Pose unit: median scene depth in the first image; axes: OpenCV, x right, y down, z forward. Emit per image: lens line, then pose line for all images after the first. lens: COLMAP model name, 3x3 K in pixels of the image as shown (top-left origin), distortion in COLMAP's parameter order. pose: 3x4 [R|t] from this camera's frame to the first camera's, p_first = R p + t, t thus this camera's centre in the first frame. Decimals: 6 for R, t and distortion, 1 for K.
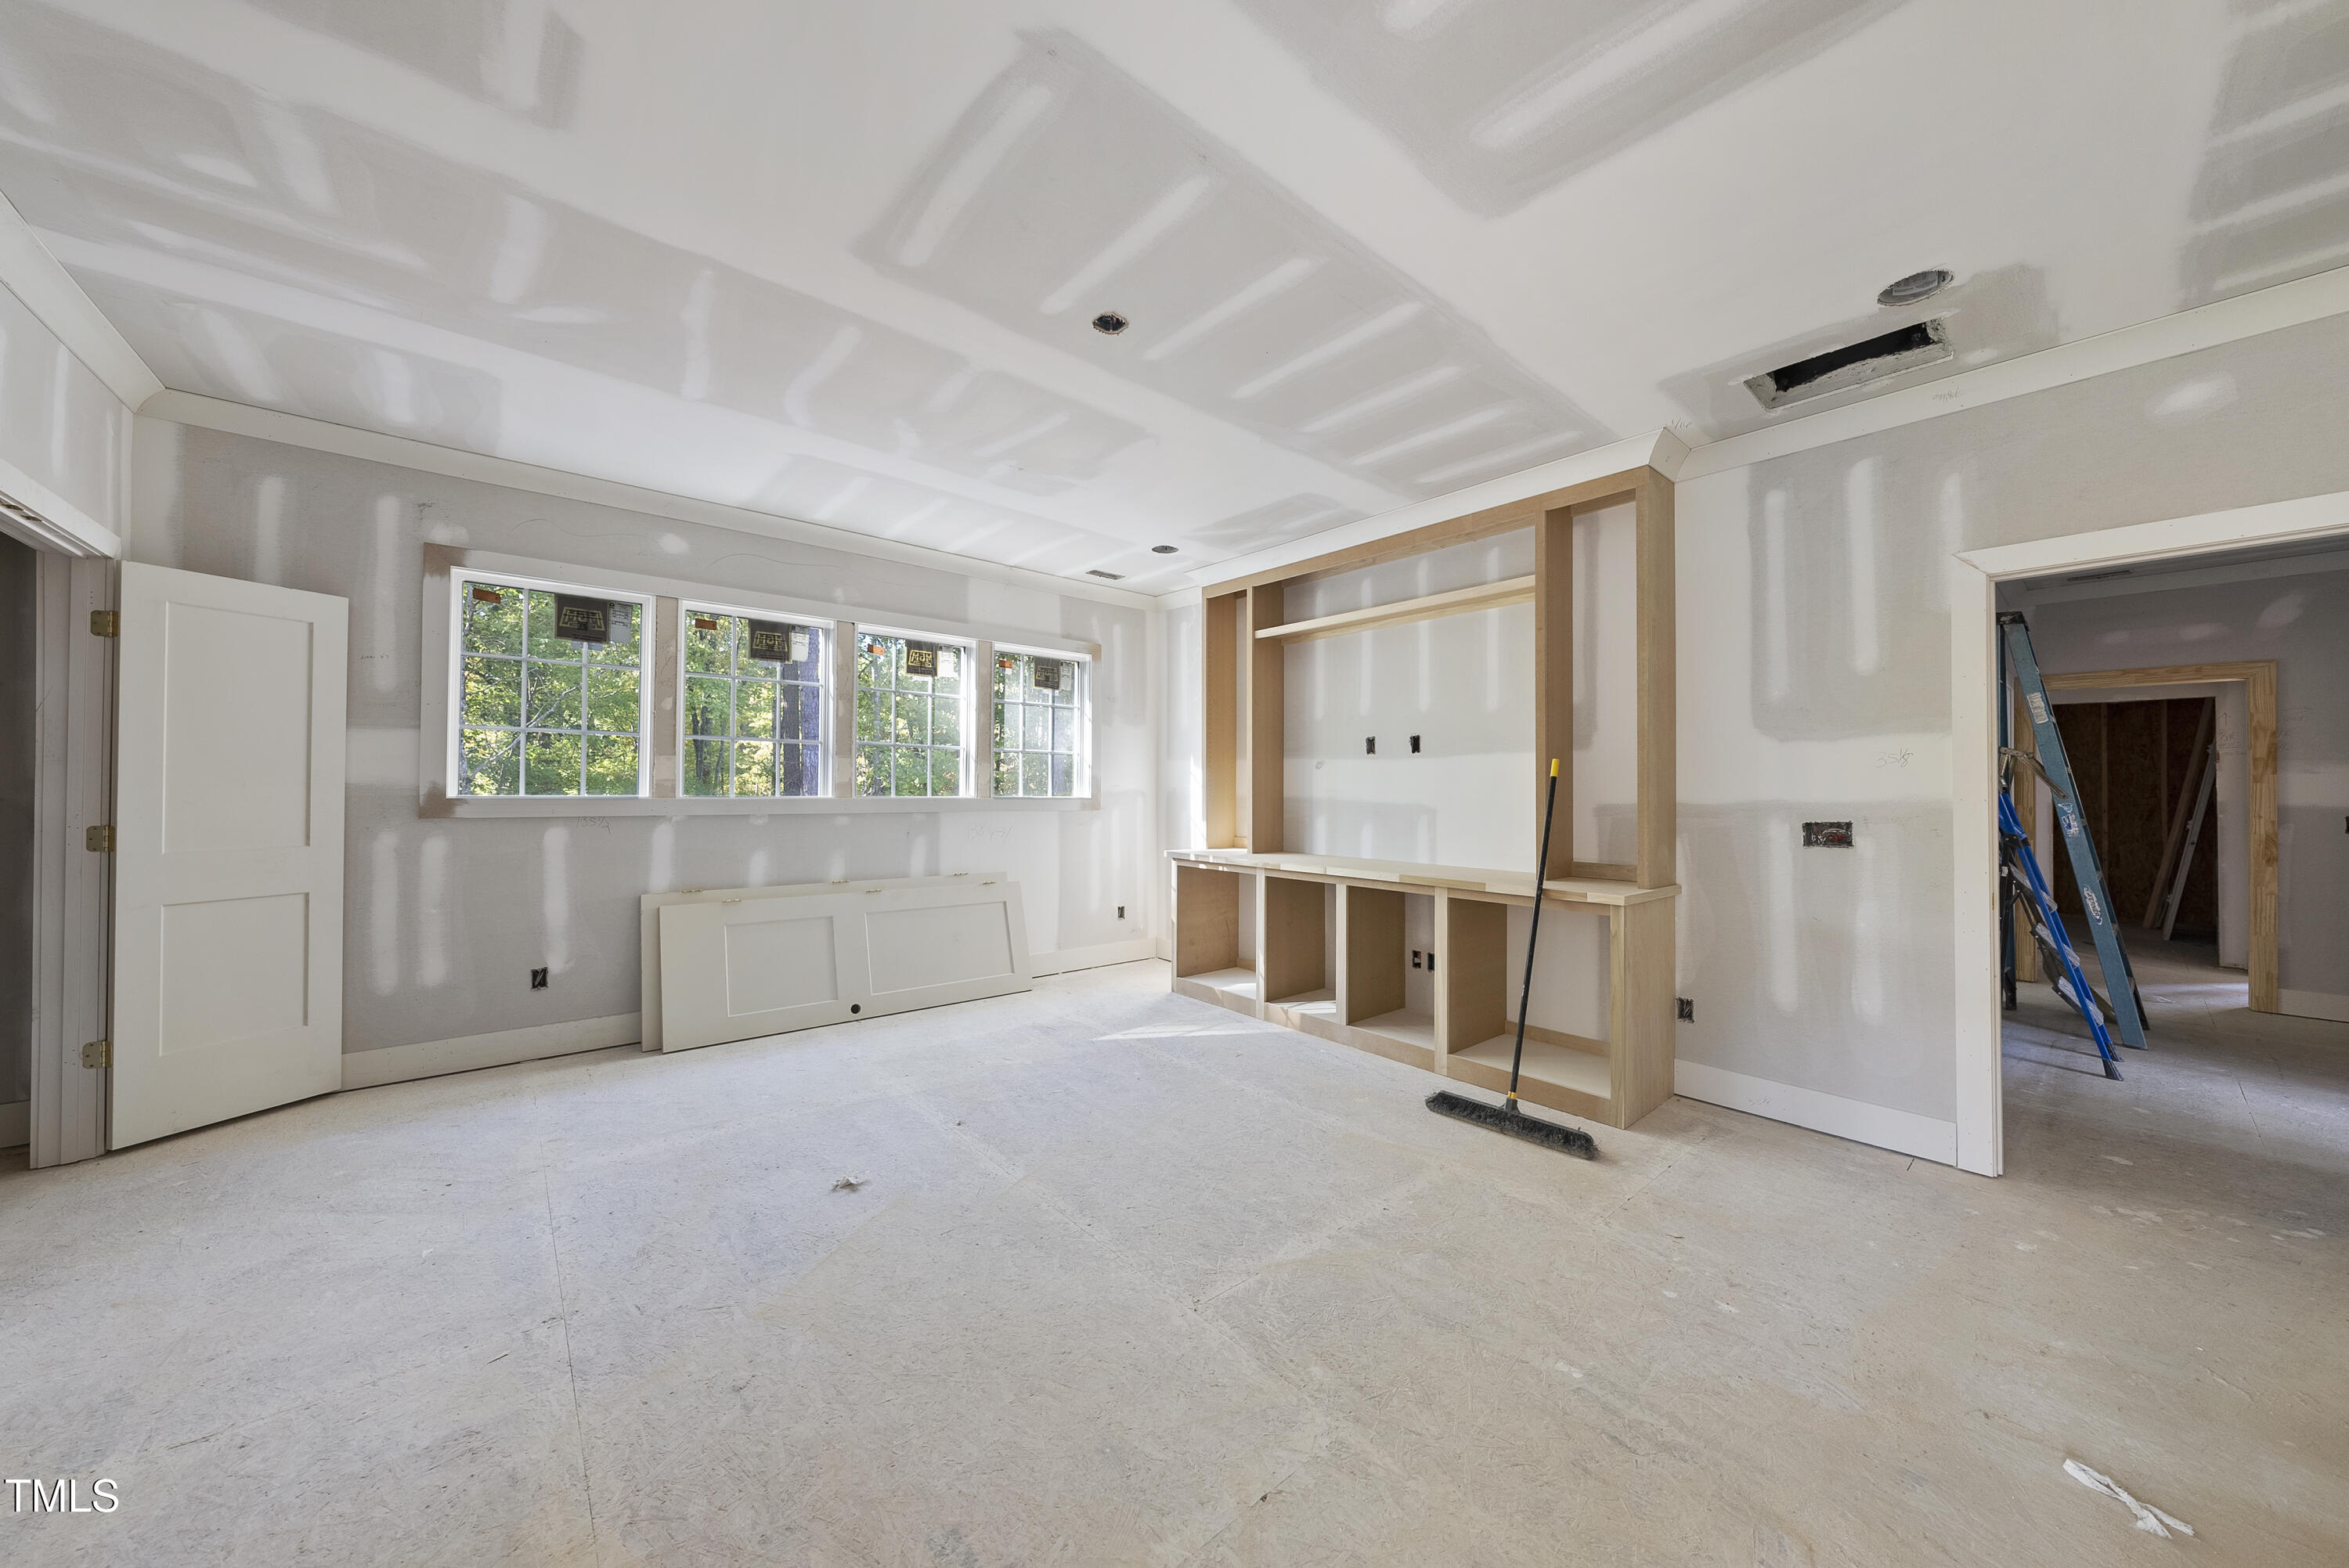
lens RADIAL K [[801.6, 0, 1189.5], [0, 801.6, 783.9], [0, 0, 1]] dist [-0.000984, -0.000179]
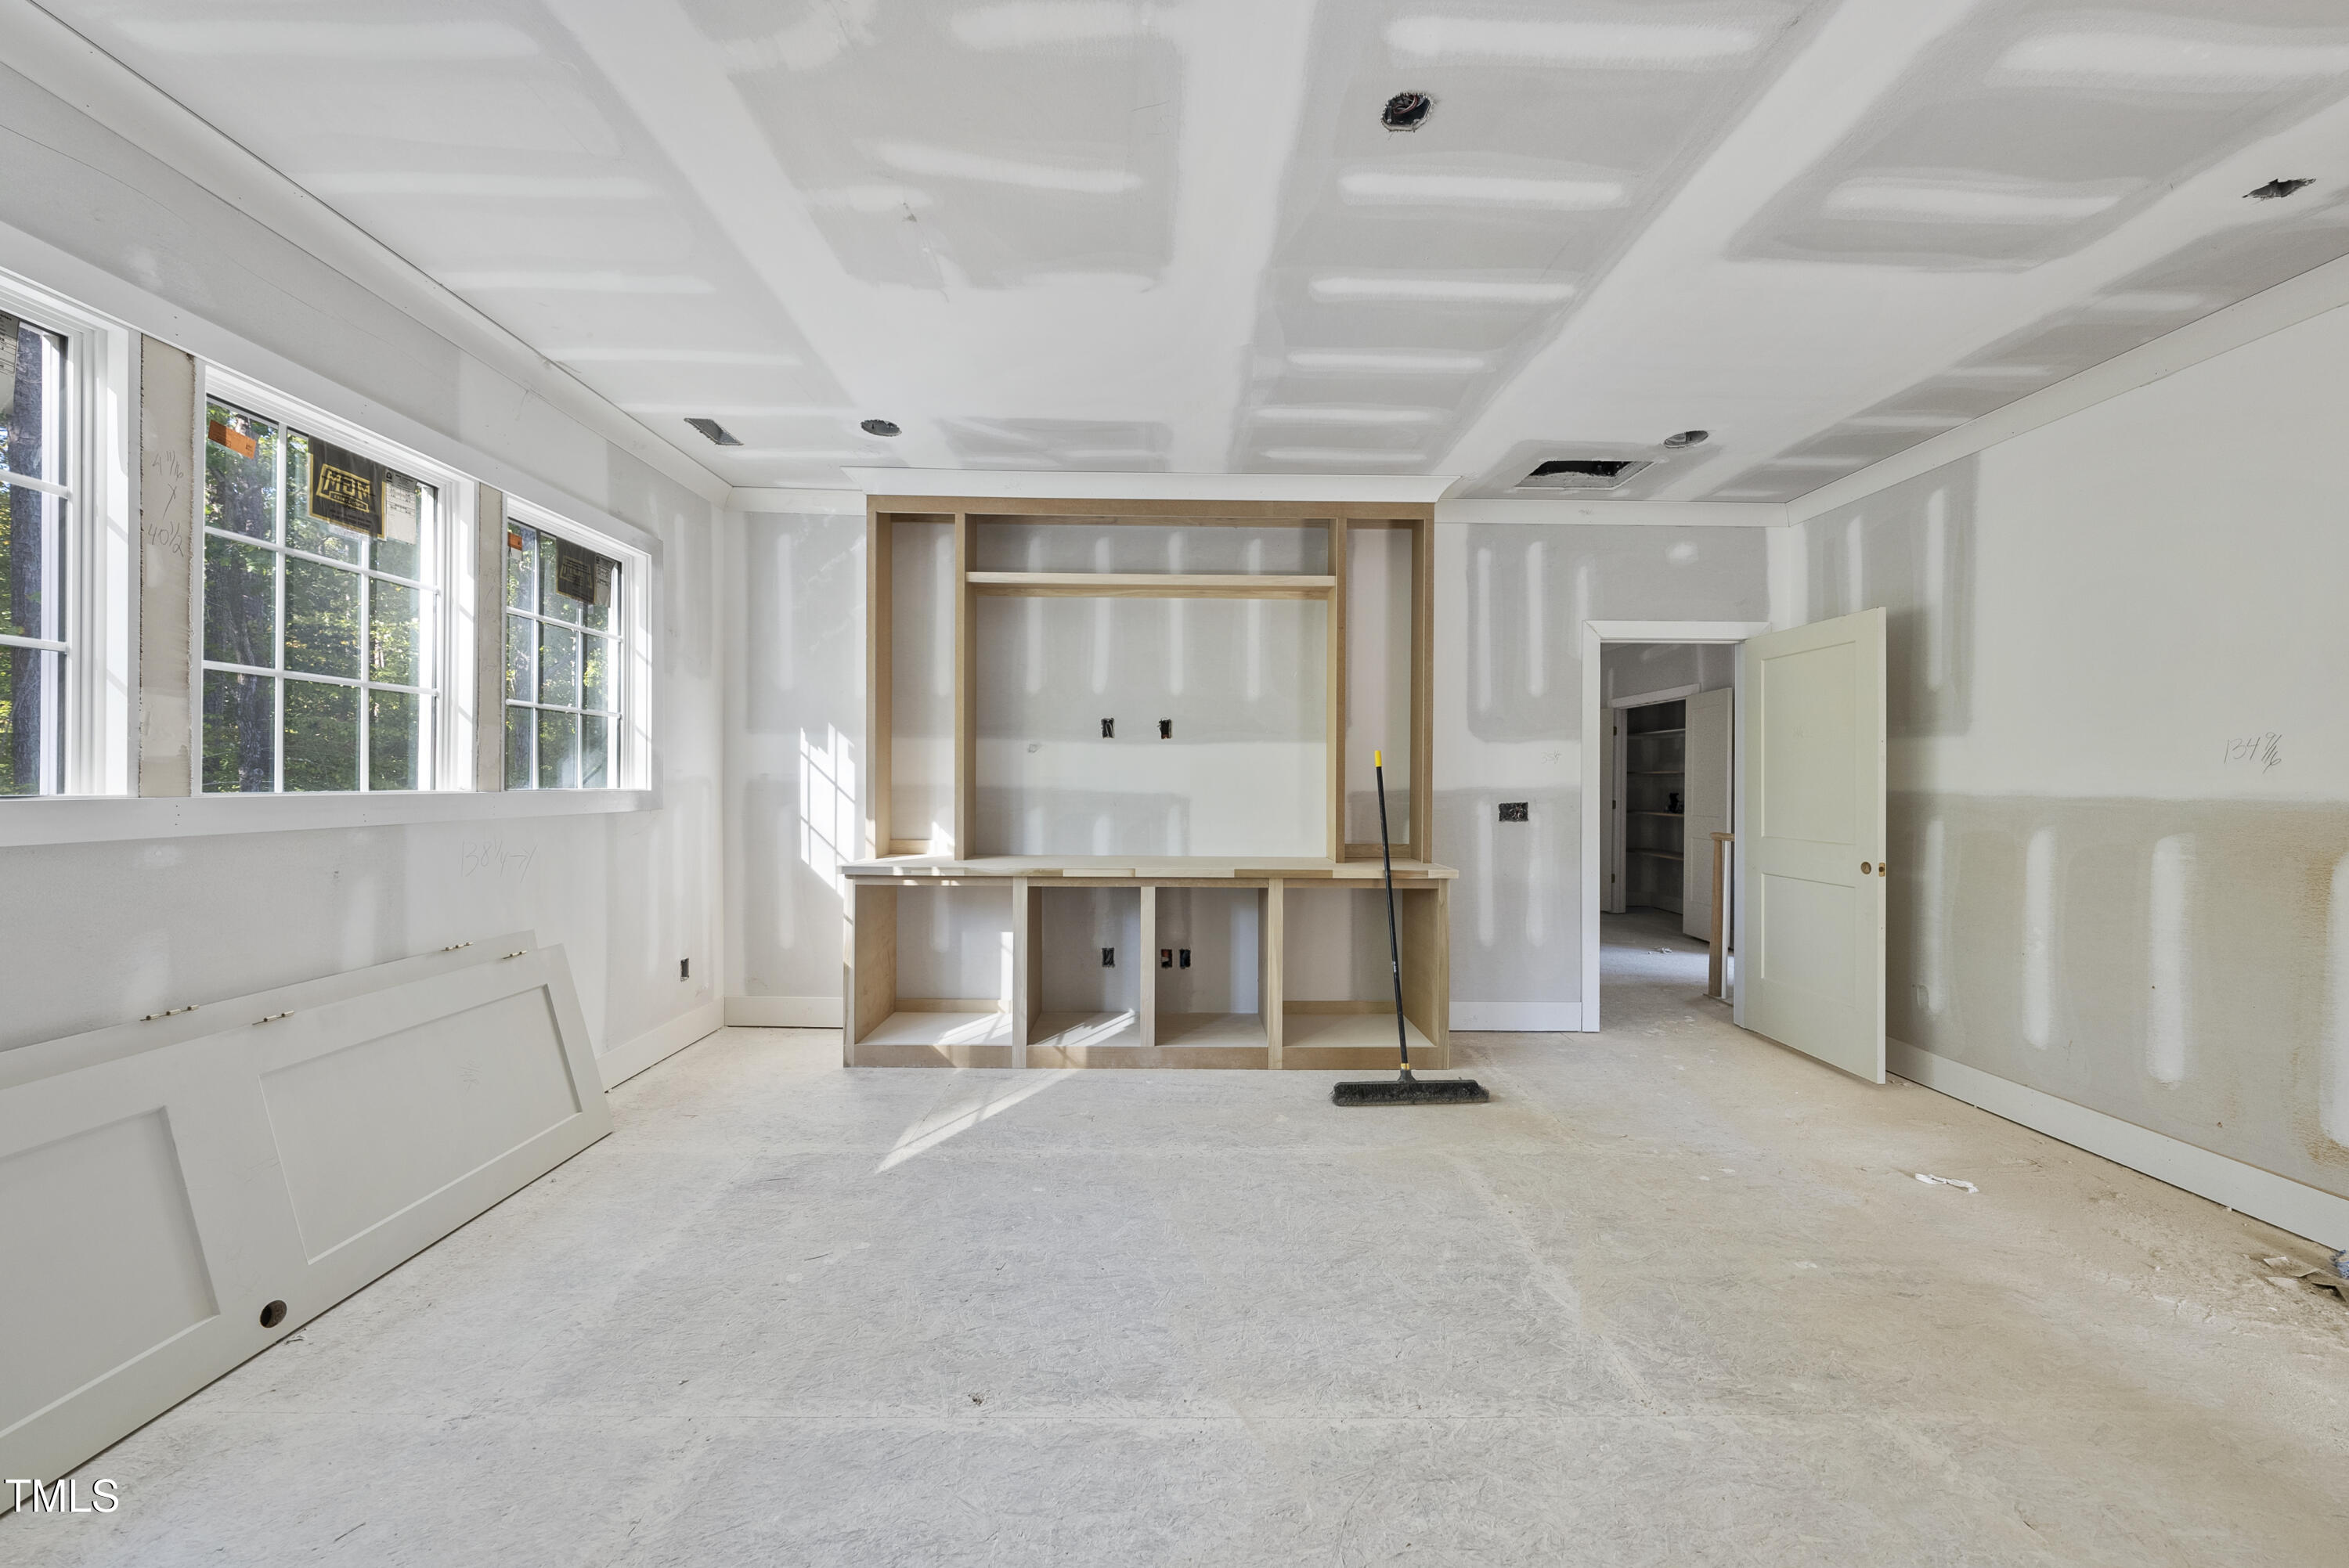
lens RADIAL K [[801.6, 0, 1180.9], [0, 801.6, 783.4], [0, 0, 1]] dist [-0.000984, -0.000179]
pose [[0.646552, -0.004646, 0.762856, -0.446621], [-0.008549, 0.999875, 0.013334, 0.000925], [-0.762822, -0.015143, 0.646431, 0.406545]]
